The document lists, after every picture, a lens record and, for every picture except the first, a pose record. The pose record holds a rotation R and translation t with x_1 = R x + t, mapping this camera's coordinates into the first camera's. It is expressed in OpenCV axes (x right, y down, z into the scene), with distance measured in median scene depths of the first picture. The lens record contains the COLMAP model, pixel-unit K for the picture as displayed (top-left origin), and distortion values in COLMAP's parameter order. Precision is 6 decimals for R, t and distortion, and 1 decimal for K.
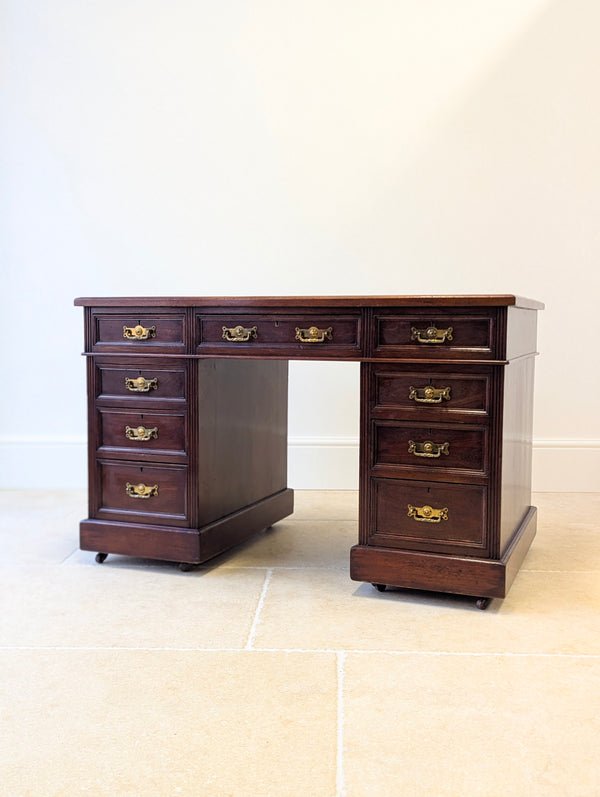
lens RADIAL K [[850.9, 0, 295.5], [0, 850.9, 409.2], [0, 0, 1]] dist [0.053446, -0.001539]
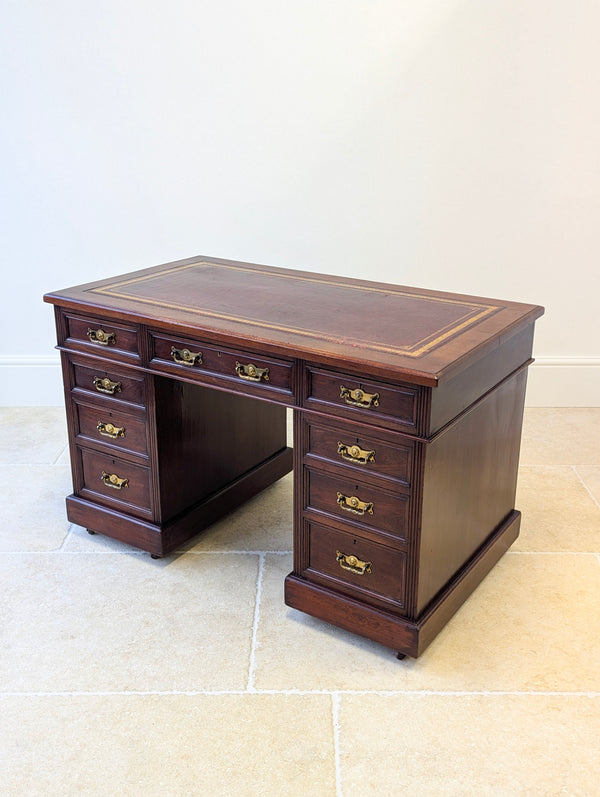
lens RADIAL K [[853.1, 0, 305.8], [0, 853.1, 395.8], [0, 0, 1]] dist [0.066293, -0.001714]
pose [[0.978658, 0.072531, -0.192268, 0.252710], [-0.018504, 0.962942, 0.269073, -0.303052], [0.204659, -0.259773, 0.943733, 0.087642]]
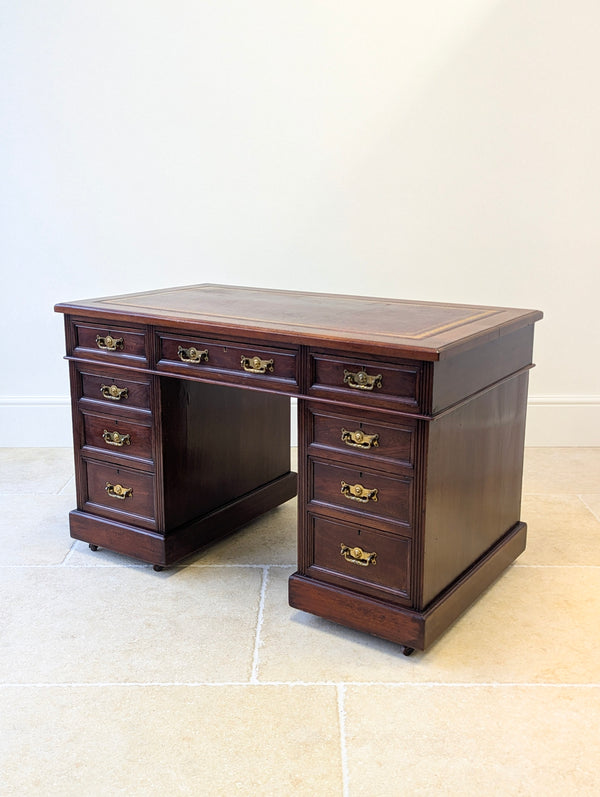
lens RADIAL K [[859.7, 0, 303.7], [0, 859.7, 396.0], [0, 0, 1]] dist [0.067845, -0.004027]
pose [[0.977462, 0.048102, -0.205560, 0.263033], [-0.016747, 0.988295, 0.151631, -0.191056], [0.210448, -0.144771, 0.966826, 0.043418]]
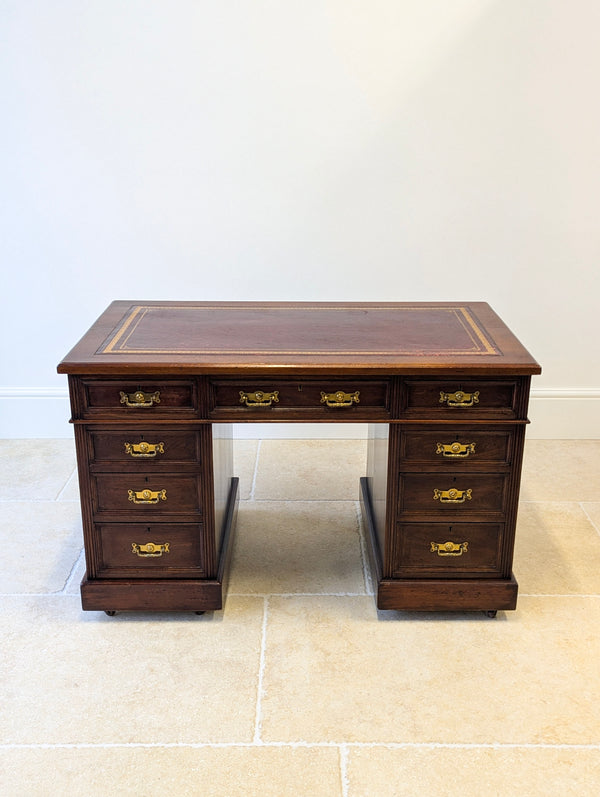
lens RADIAL K [[865.7, 0, 300.0], [0, 865.7, 398.5], [0, 0, 1]] dist [0.036726, 0.014121]
pose [[0.930074, -0.134340, 0.341928, -0.350406], [0.039830, 0.962129, 0.269669, -0.343127], [-0.365206, -0.237193, 0.900202, 0.090471]]
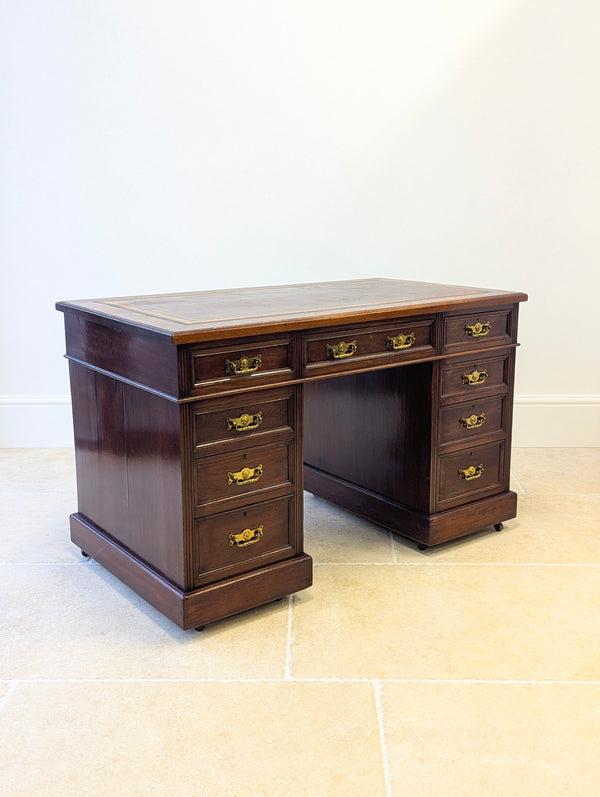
lens RADIAL K [[890.0, 0, 303.3], [0, 890.0, 394.1], [0, 0, 1]] dist [0.072732, -0.026112]
pose [[0.520146, -0.205621, 0.828956, -0.926707], [0.085894, 0.978260, 0.188759, -0.230294], [-0.849747, -0.026980, 0.526499, 0.480340]]
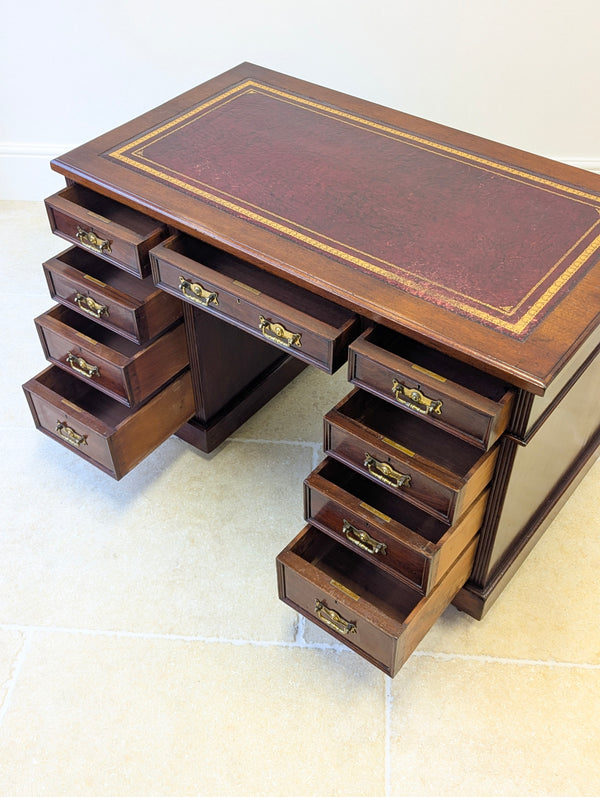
lens RADIAL K [[850.9, 0, 295.5], [0, 850.9, 409.2], [0, 0, 1]] dist [0.053446, -0.001539]
pose [[0.958143, 0.187293, -0.216525, 0.184719], [-0.007828, 0.773171, 0.634150, -0.476582], [0.286183, -0.605911, 0.742274, 0.343693]]
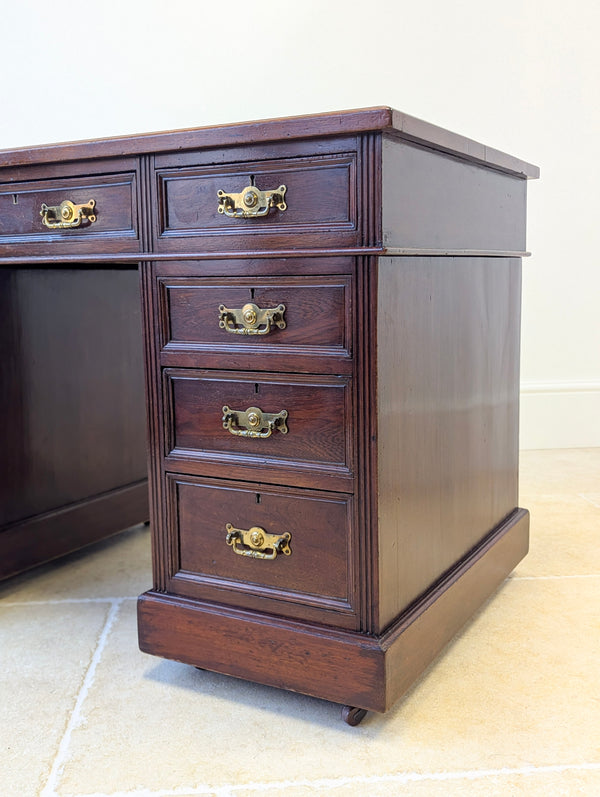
lens RADIAL K [[865.7, 0, 300.0], [0, 865.7, 398.5], [0, 0, 1]] dist [0.036726, 0.014121]
pose [[0.991361, -0.002750, -0.131129, 0.230419], [0.008726, 0.998948, 0.045023, 0.006941], [0.130867, -0.045778, 0.990342, 0.423298]]
